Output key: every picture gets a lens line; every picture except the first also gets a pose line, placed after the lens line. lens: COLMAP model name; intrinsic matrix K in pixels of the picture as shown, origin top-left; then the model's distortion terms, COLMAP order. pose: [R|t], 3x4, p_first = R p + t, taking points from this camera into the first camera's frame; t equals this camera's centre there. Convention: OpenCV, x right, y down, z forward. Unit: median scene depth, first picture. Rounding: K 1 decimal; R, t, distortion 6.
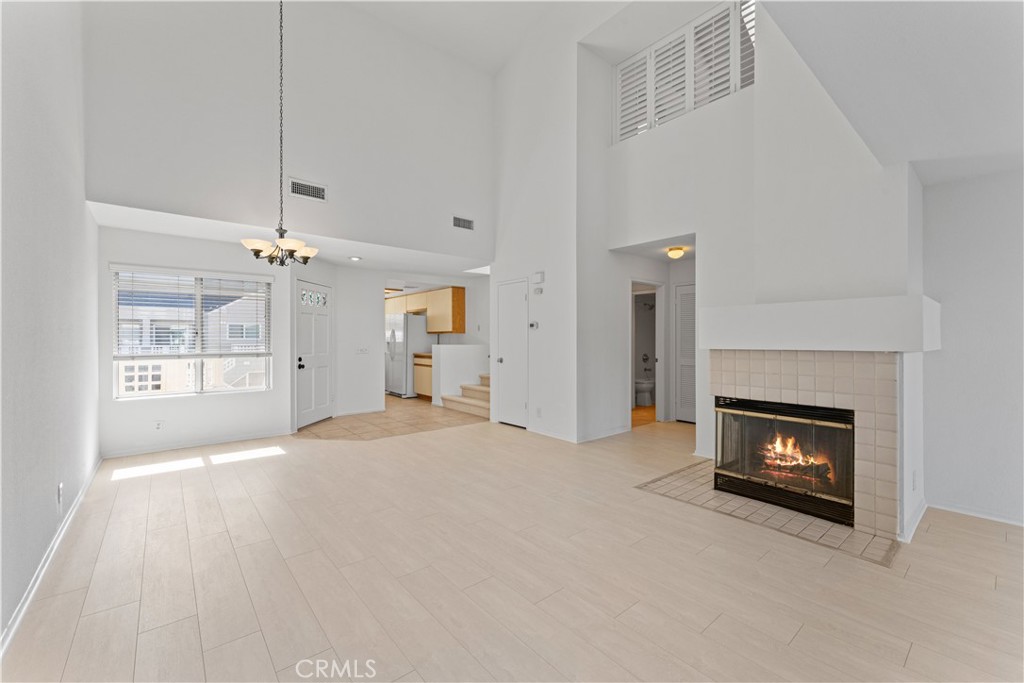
lens RADIAL K [[408.9, 0, 507.8], [0, 408.9, 342.2], [0, 0, 1]] dist [0.000847, 0.000245]
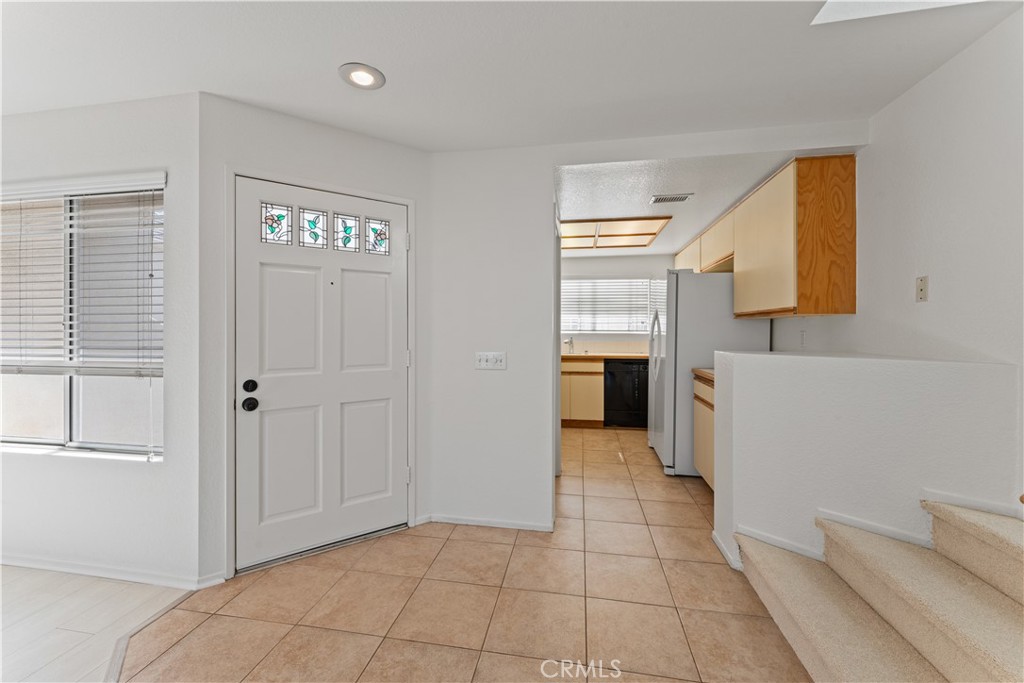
lens RADIAL K [[416.0, 0, 500.1], [0, 416.0, 332.8], [0, 0, 1]] dist [0.000208, 0.000049]
pose [[0.631564, 0.001063, -0.775323, -0.036120], [-0.005532, 0.999980, -0.003135, -0.005606], [0.775304, 0.006269, 0.631557, 0.635958]]
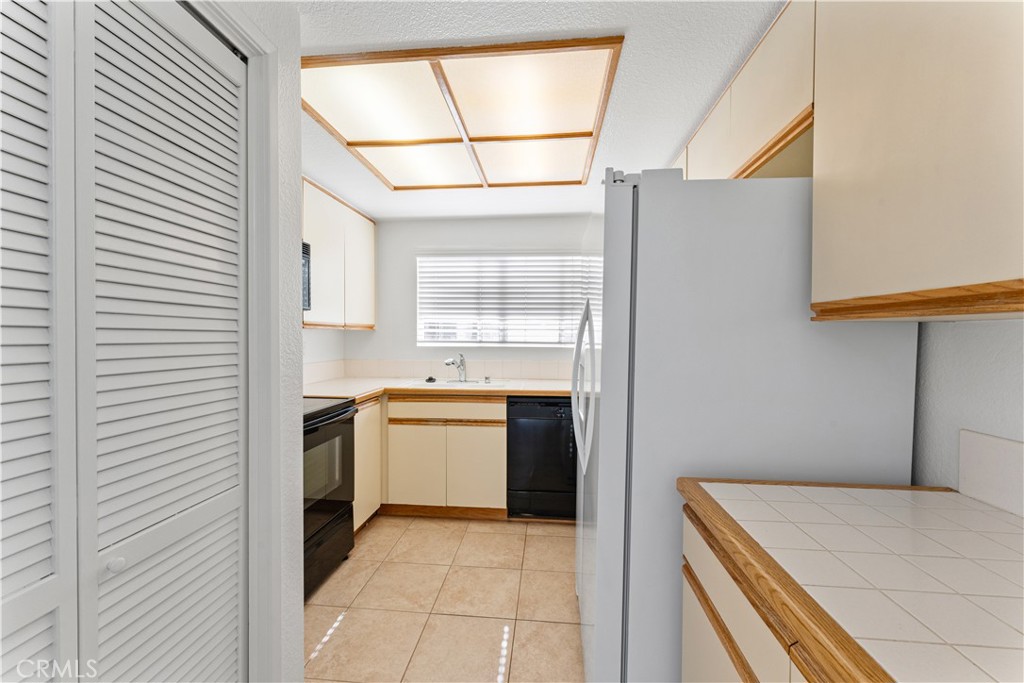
lens RADIAL K [[408.9, 0, 507.8], [0, 408.9, 342.2], [0, 0, 1]] dist [0.000847, 0.000245]
pose [[0.697786, 0.012245, -0.716202, -0.188448], [-0.009806, 0.999923, 0.007541, -0.016104], [0.716239, 0.001761, 0.697852, 0.929665]]
